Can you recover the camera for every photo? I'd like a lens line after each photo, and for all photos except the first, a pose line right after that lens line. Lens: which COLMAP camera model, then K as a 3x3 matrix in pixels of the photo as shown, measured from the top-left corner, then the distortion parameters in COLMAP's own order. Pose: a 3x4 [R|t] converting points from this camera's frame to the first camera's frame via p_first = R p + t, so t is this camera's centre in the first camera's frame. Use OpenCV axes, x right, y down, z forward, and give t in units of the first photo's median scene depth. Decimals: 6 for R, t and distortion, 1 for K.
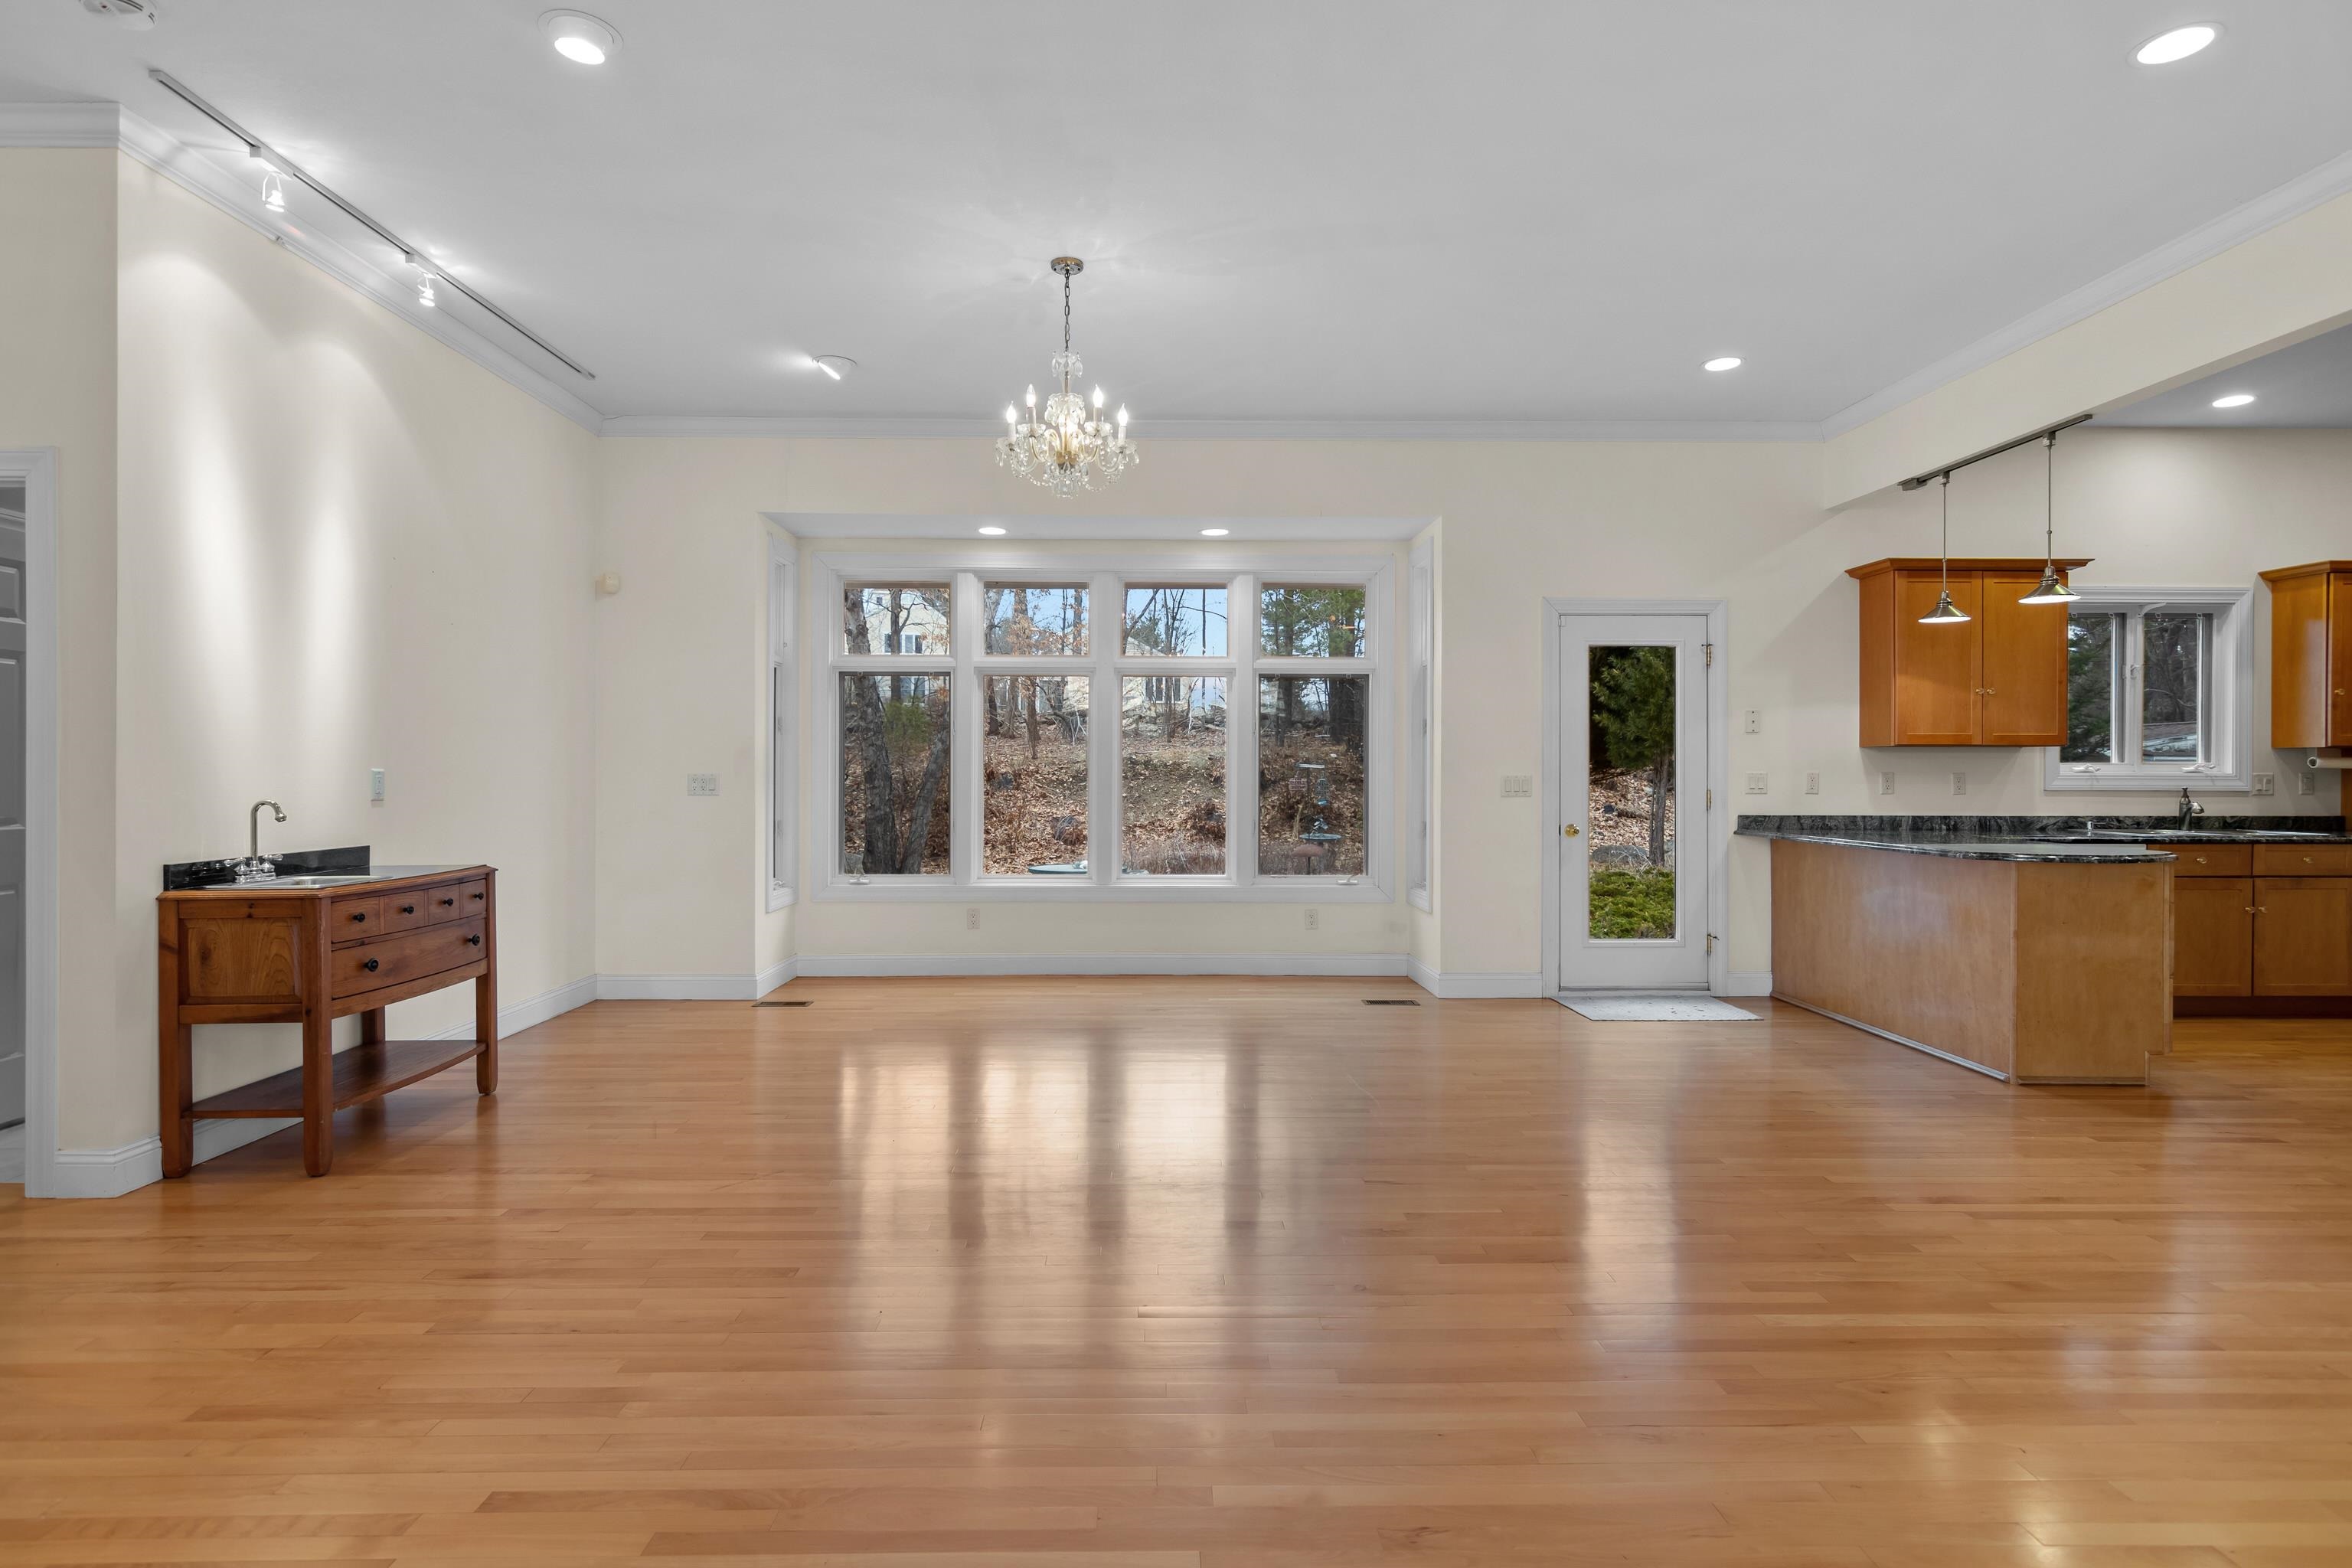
lens RADIAL K [[1197.4, 0, 1173.9], [0, 1197.4, 772.9], [0, 0, 1]] dist [-0.000973, 0.001443]
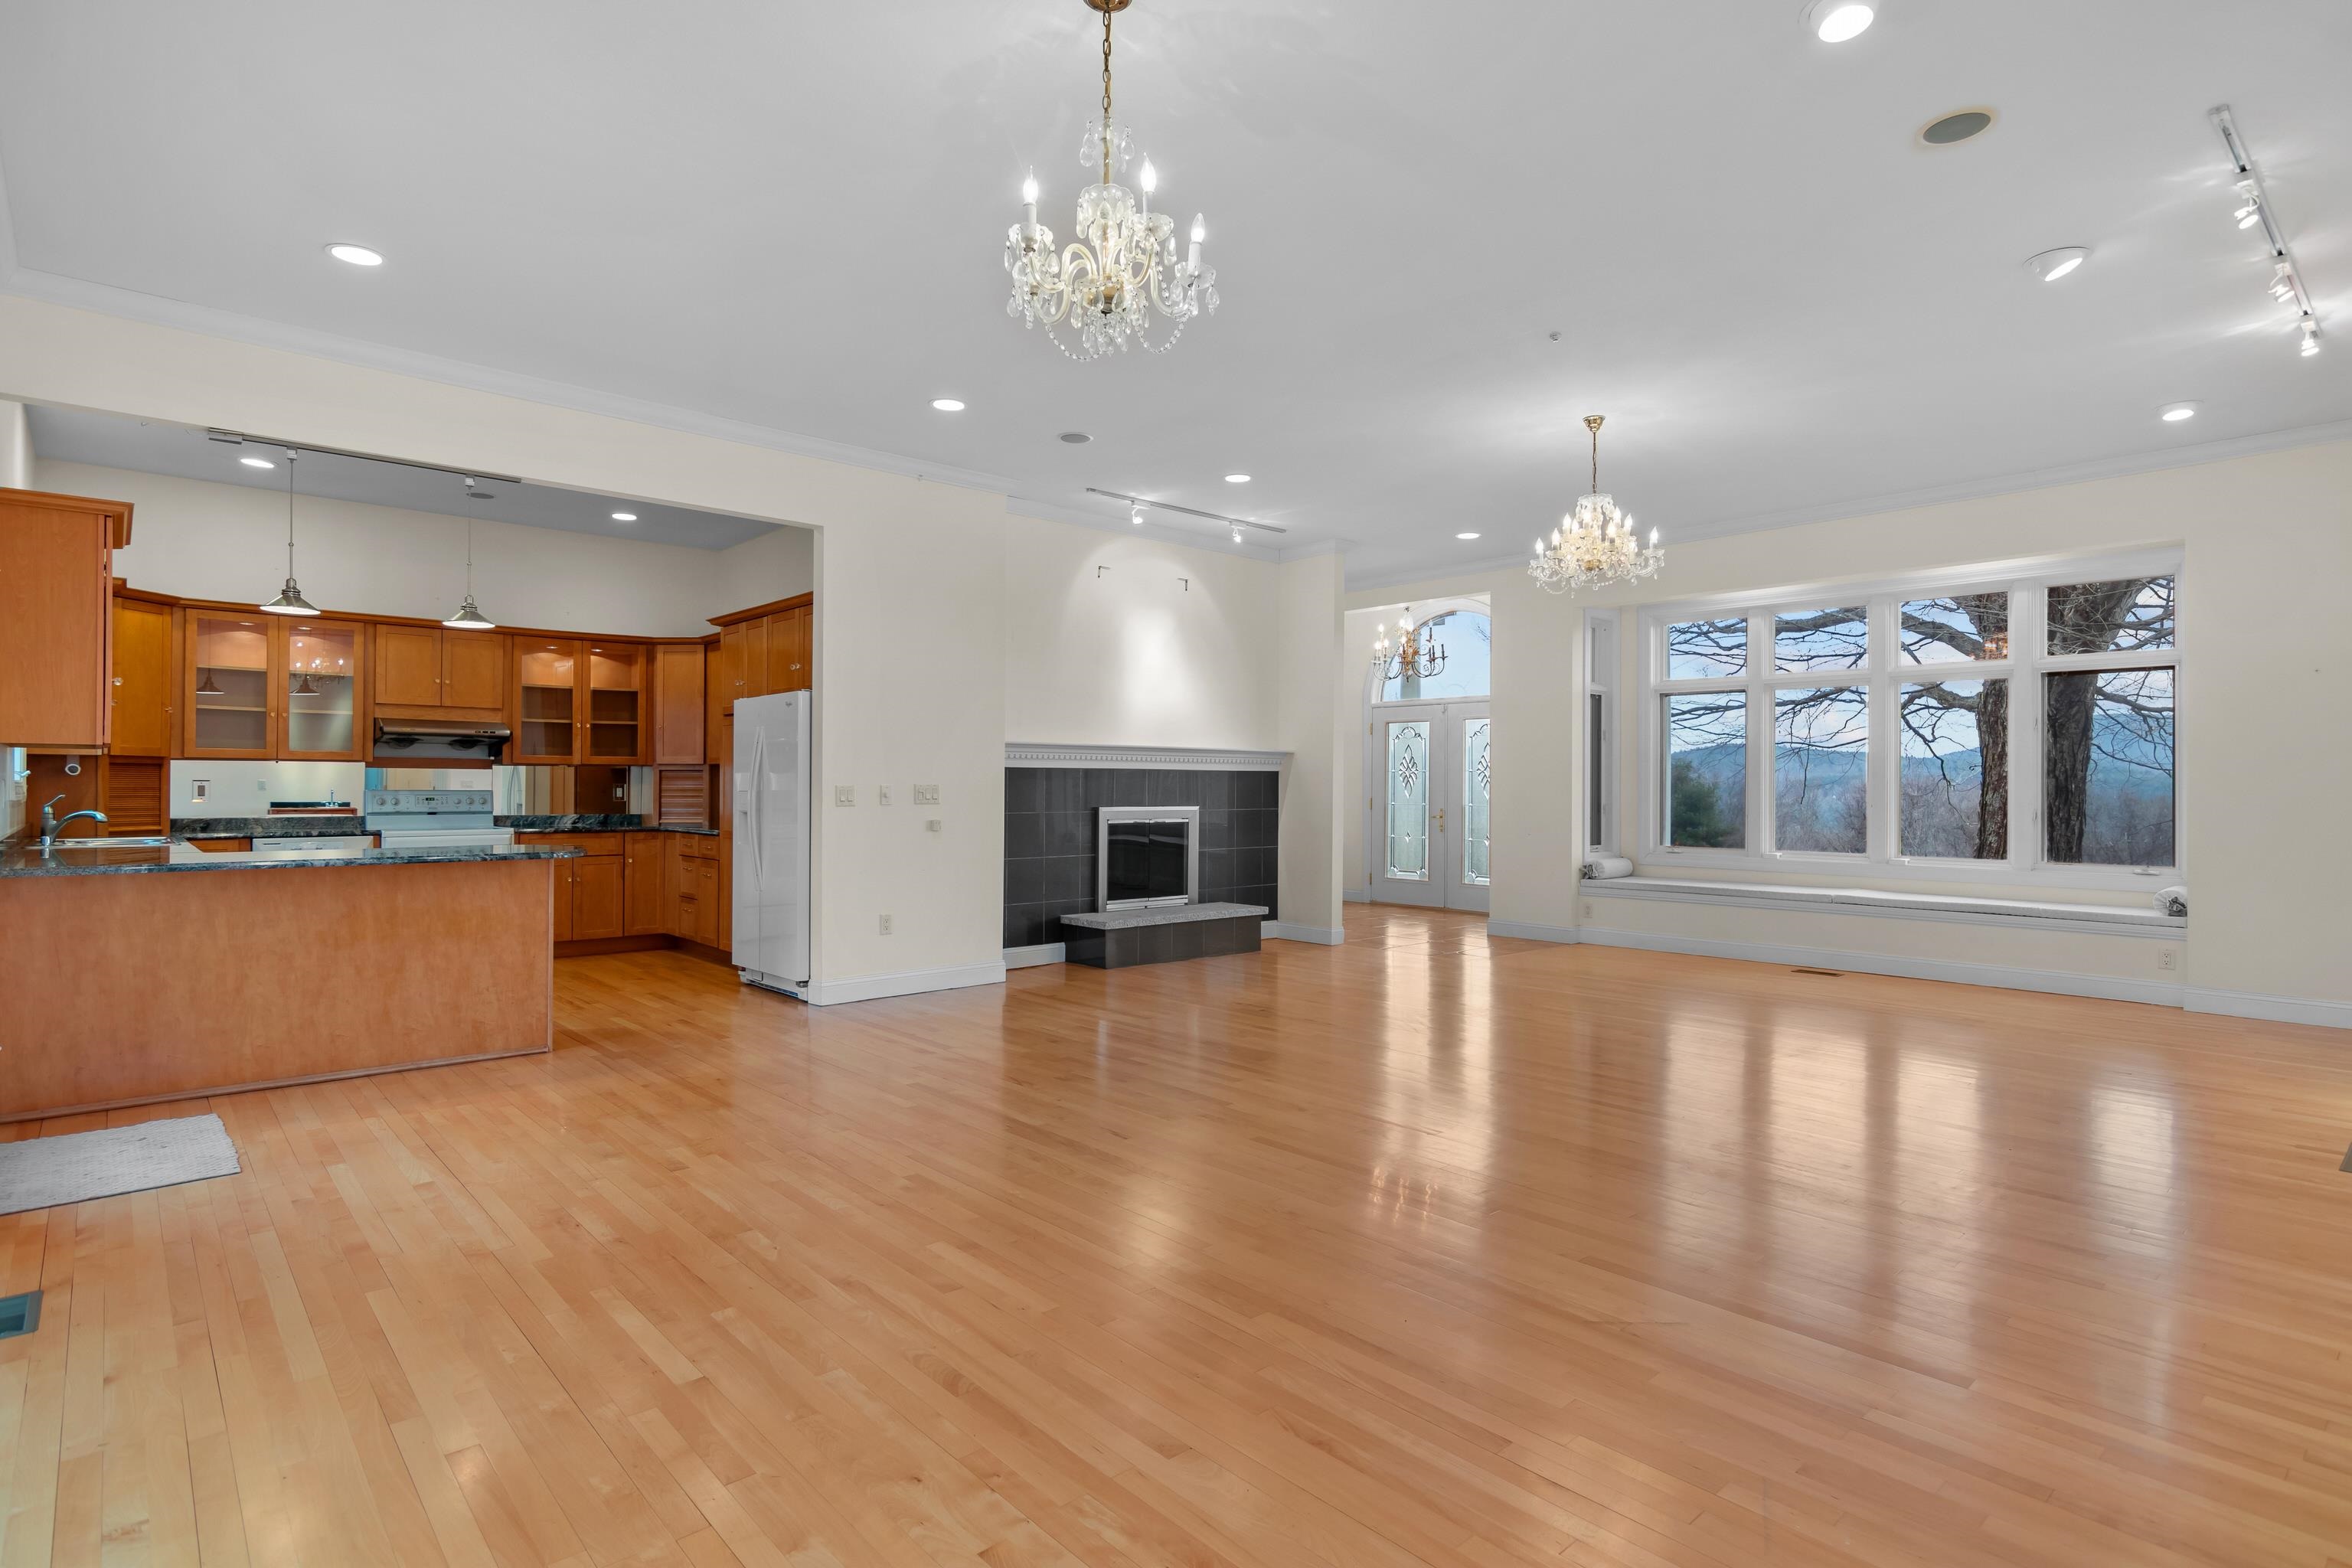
lens RADIAL K [[1174.6, 0, 1176.0], [0, 1174.6, 784.0], [0, 0, 1]] dist [-0.010461, 0.002325]
pose [[-0.663552, -0.002068, 0.748127, -0.387817], [-0.003341, 0.999994, -0.000200, 0.000689], [-0.748123, -0.002632, -0.663555, 0.942368]]
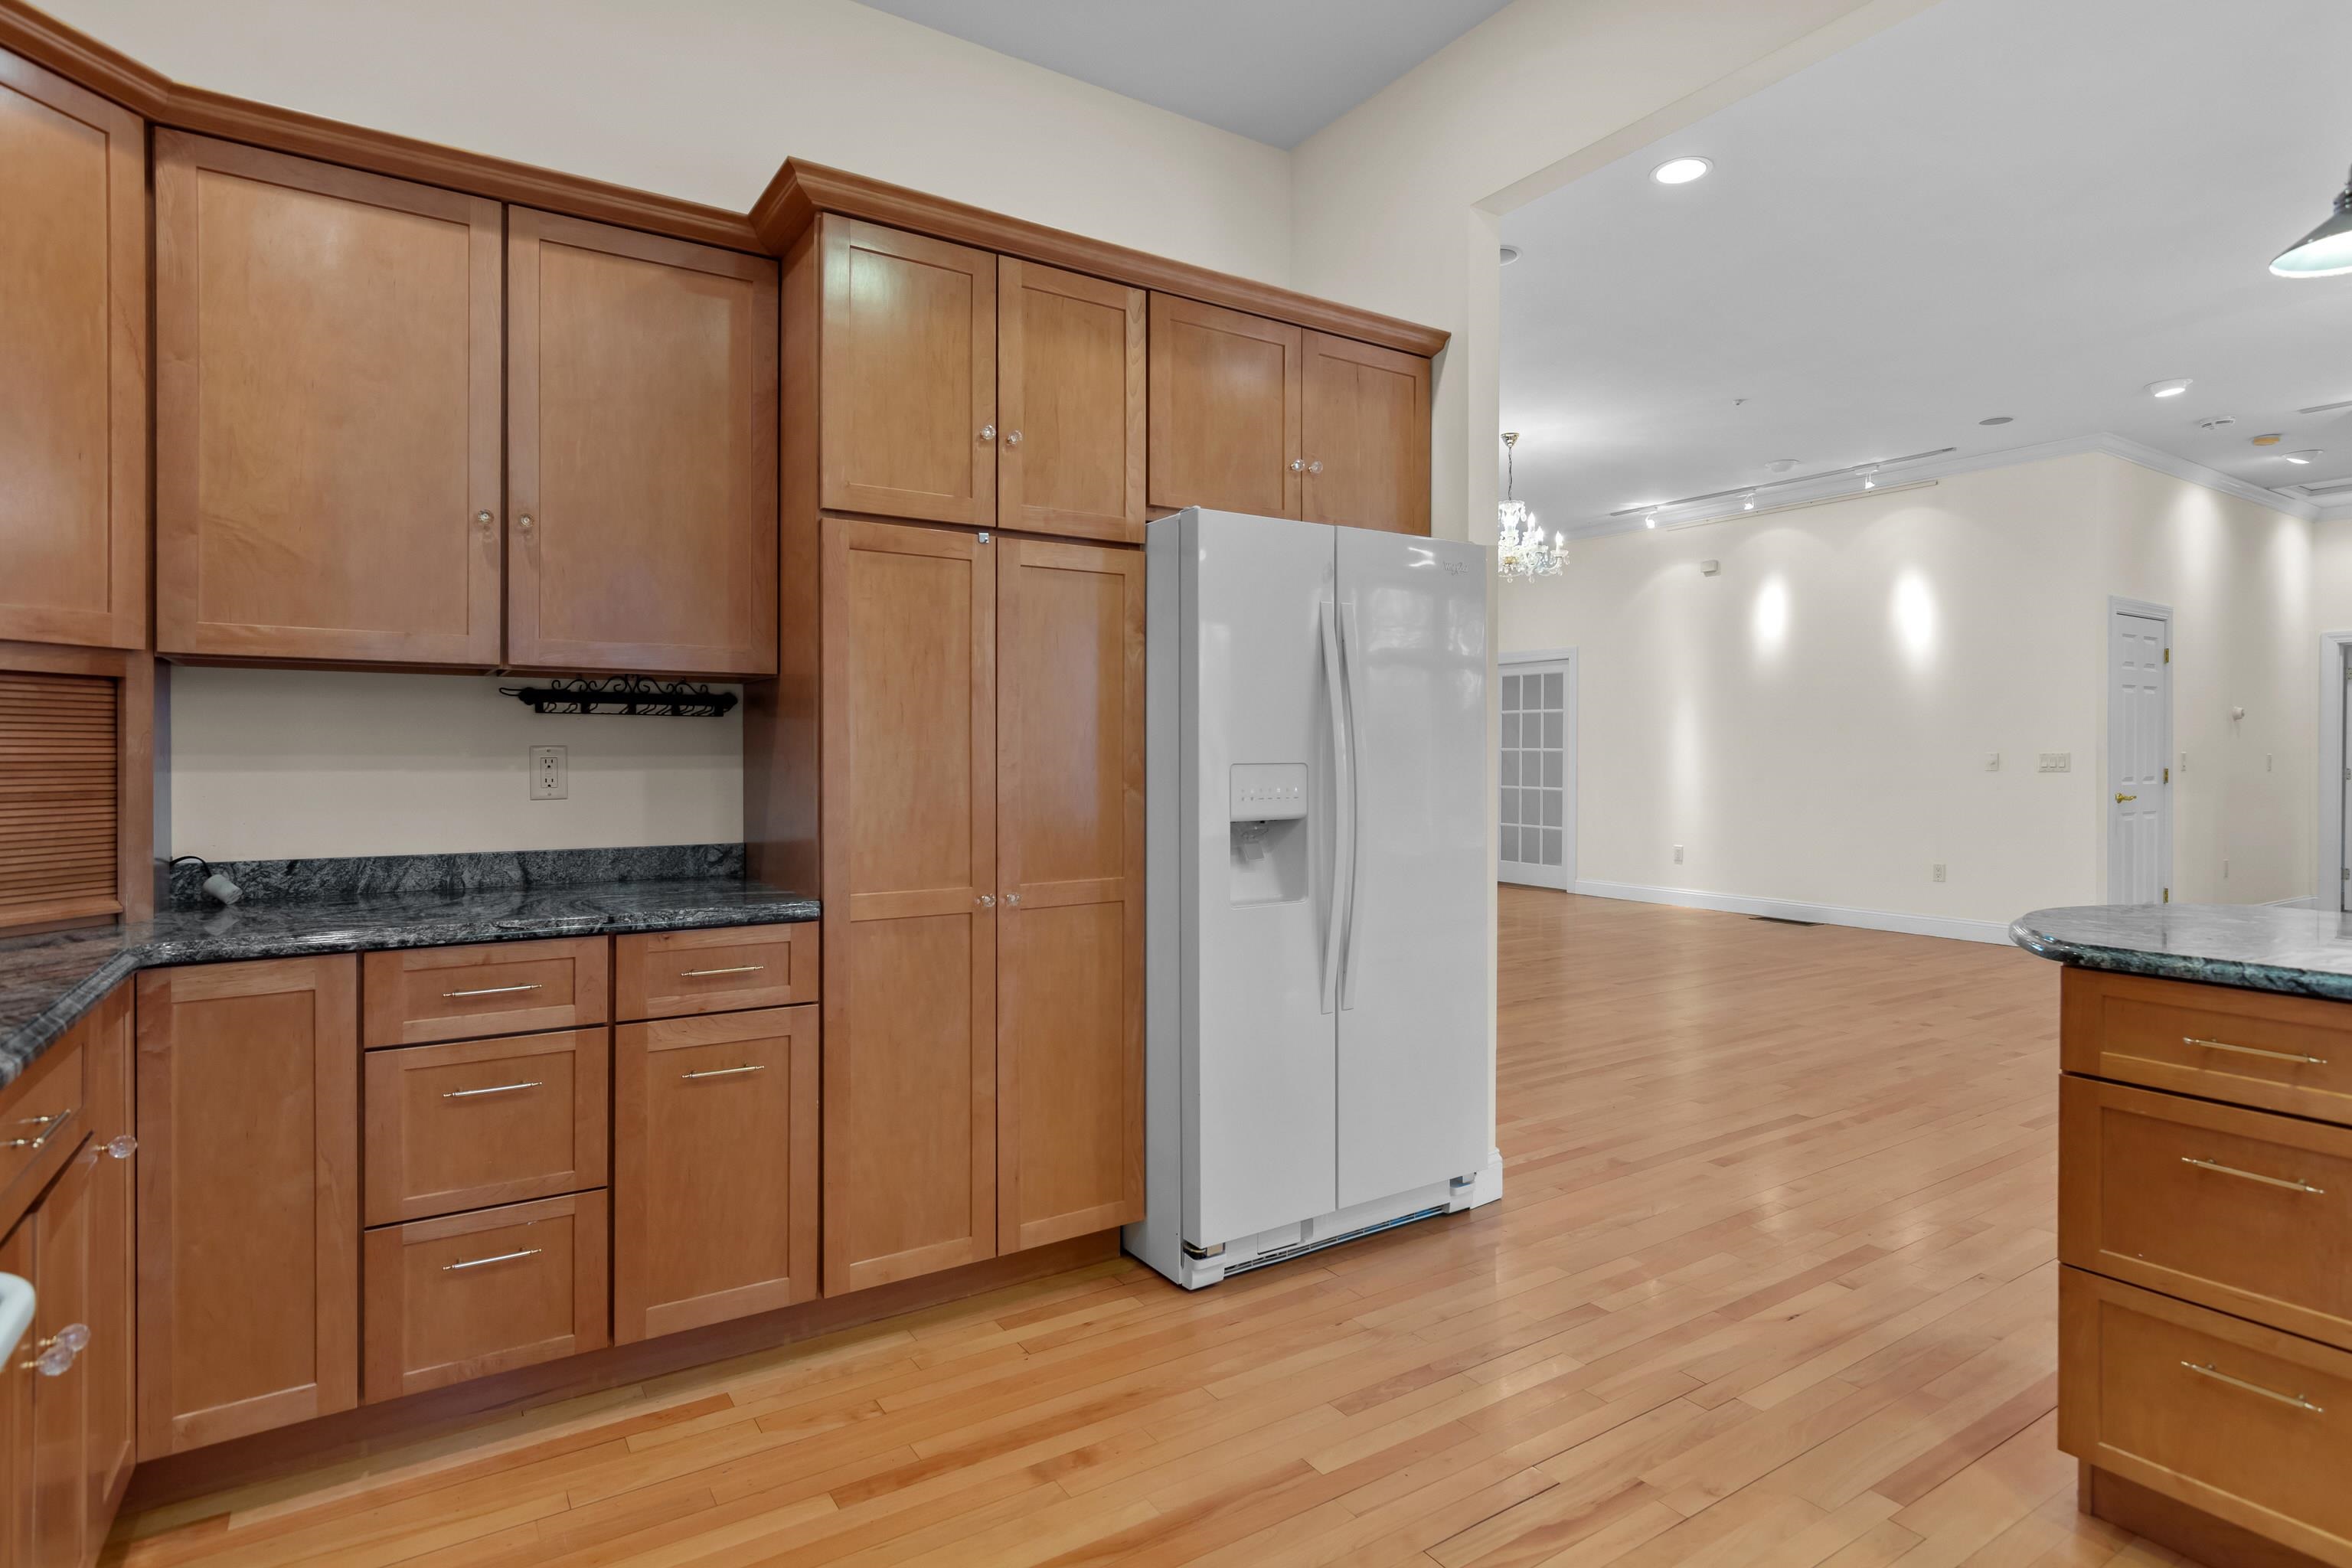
lens RADIAL K [[1197.4, 0, 1173.9], [0, 1197.4, 772.9], [0, 0, 1]] dist [-0.000973, 0.001443]
pose [[-0.846522, 0.005509, -0.532325, 0.935205], [-0.004145, 0.999848, 0.016940, 0.004316], [0.532337, 0.016546, -0.846371, 0.855128]]
